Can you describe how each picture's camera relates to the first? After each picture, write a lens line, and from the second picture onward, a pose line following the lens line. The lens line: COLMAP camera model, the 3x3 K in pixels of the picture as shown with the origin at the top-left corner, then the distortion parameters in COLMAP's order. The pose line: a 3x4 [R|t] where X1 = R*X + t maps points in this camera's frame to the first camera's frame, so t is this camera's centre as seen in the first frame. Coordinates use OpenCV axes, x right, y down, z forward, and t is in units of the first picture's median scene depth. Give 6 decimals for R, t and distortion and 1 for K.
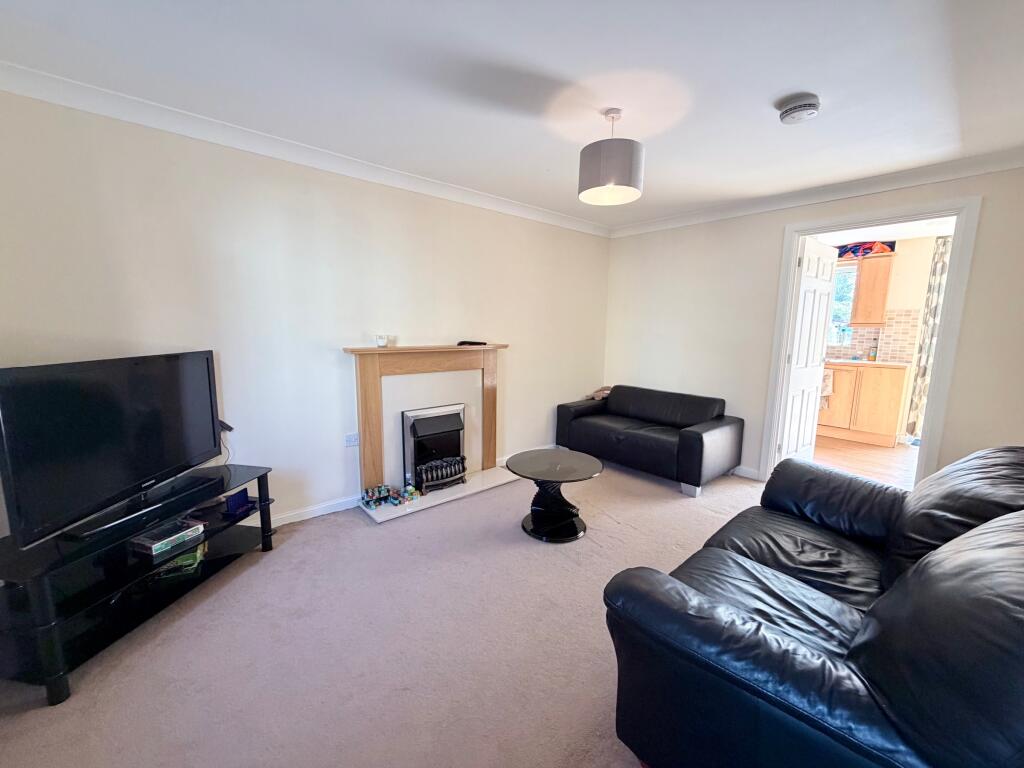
lens RADIAL K [[407.2, 0, 509.3], [0, 407.2, 385.2], [0, 0, 1]] dist [-0.001052, -0.000133]
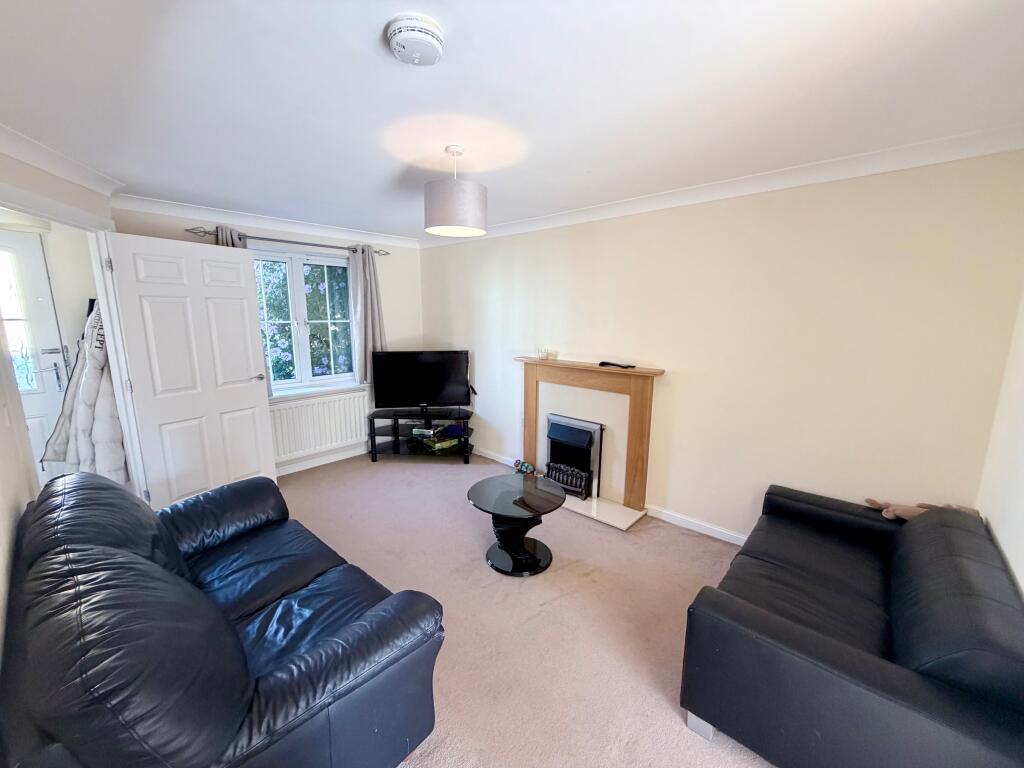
lens RADIAL K [[403.3, 0, 515.5], [0, 403.3, 387.7], [0, 0, 1]] dist [-0.000633, -0.000050]
pose [[0.125136, 0.164394, -0.978425, 0.853751], [-0.157435, 0.976972, 0.144014, -0.159552], [0.979569, 0.136017, 0.148136, 0.686748]]
